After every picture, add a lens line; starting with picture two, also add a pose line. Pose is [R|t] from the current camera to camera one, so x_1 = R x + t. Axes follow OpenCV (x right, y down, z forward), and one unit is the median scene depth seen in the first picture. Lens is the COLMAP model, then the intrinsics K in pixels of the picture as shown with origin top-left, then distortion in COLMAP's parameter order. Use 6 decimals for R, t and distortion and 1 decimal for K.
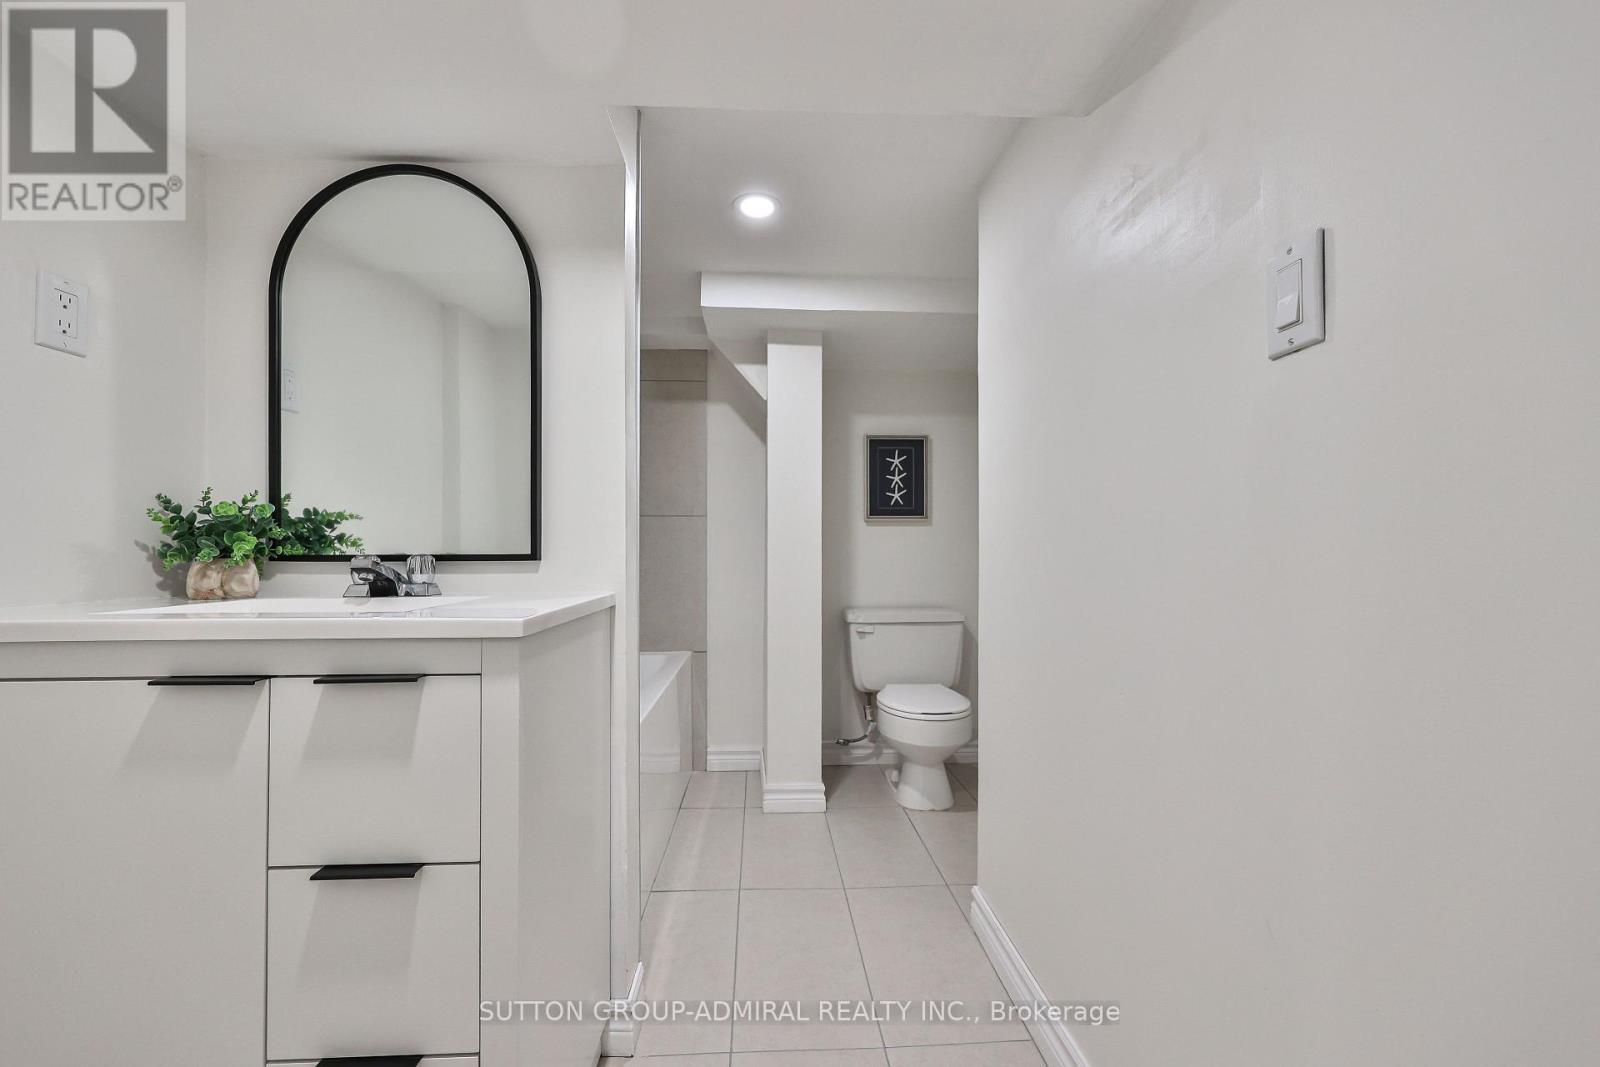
lens RADIAL K [[641.8, 0, 800.0], [0, 641.8, 533.5], [0, 0, 1]] dist [-0.000179, 0.000094]
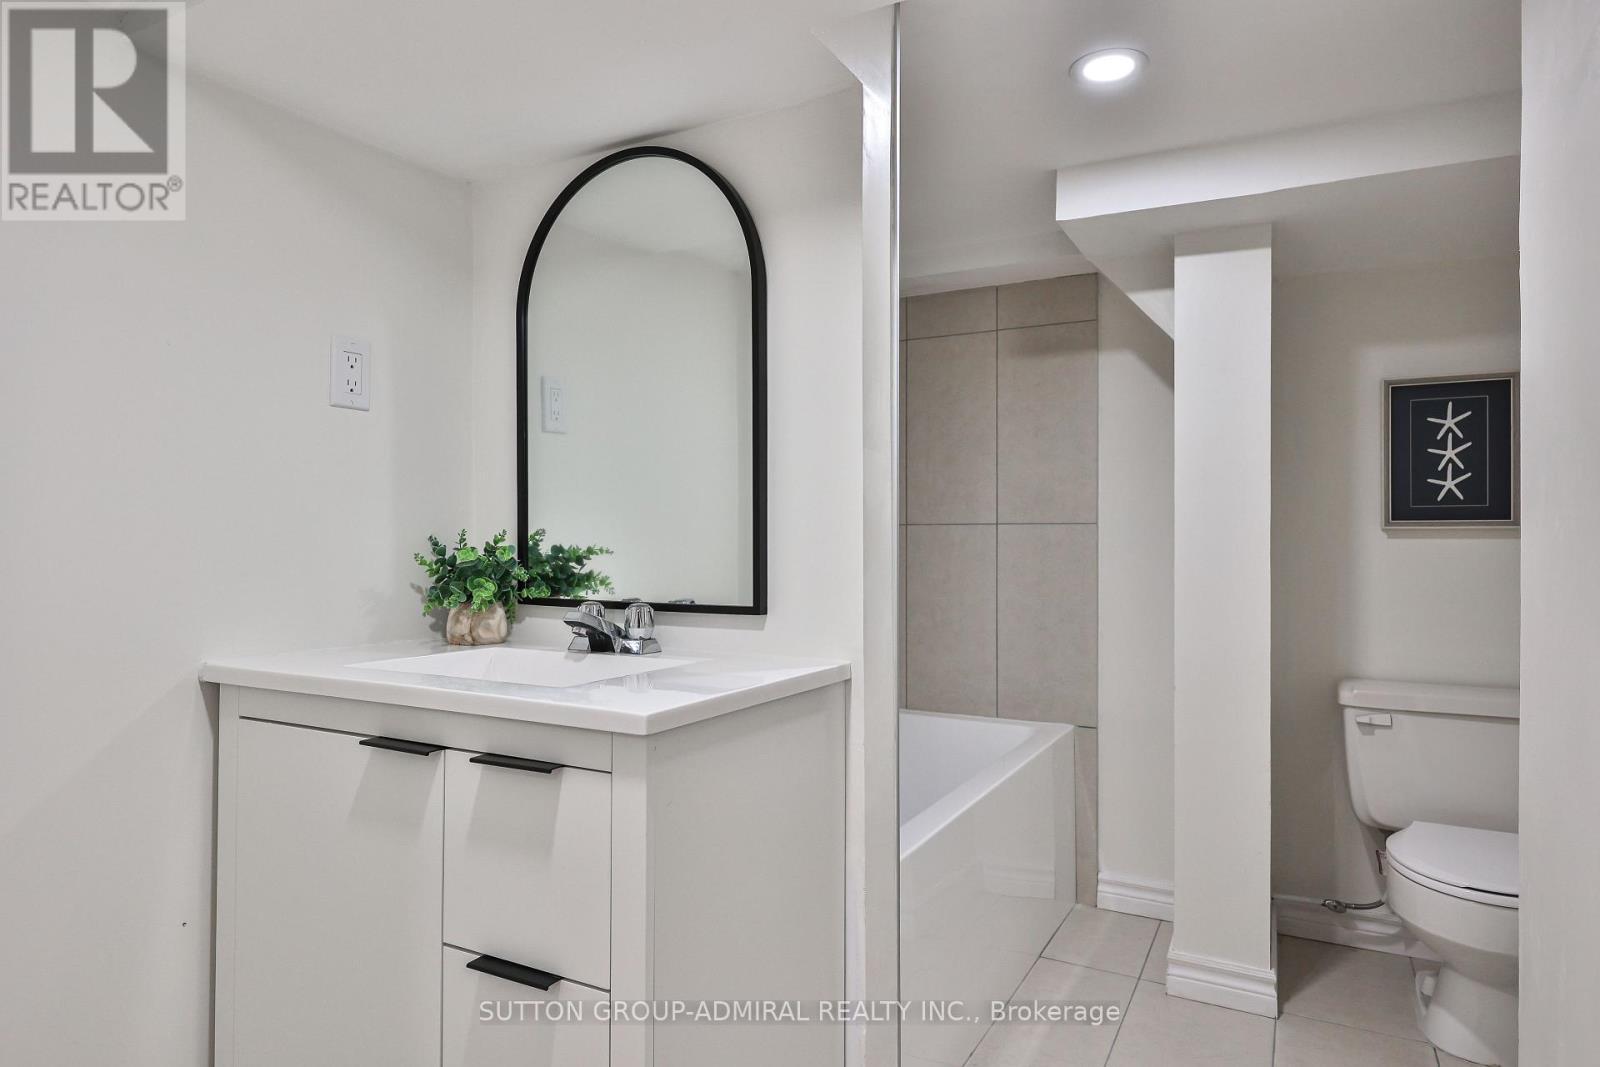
lens RADIAL K [[935.1, 0, 800.0], [0, 935.1, 533.5], [0, 0, 1]] dist [0.000320, 0.000826]
pose [[0.860294, 0.000678, -0.509797, 0.214717], [0.003767, 0.999963, 0.007686, -0.065745], [0.509784, -0.008532, 0.860260, 0.033701]]
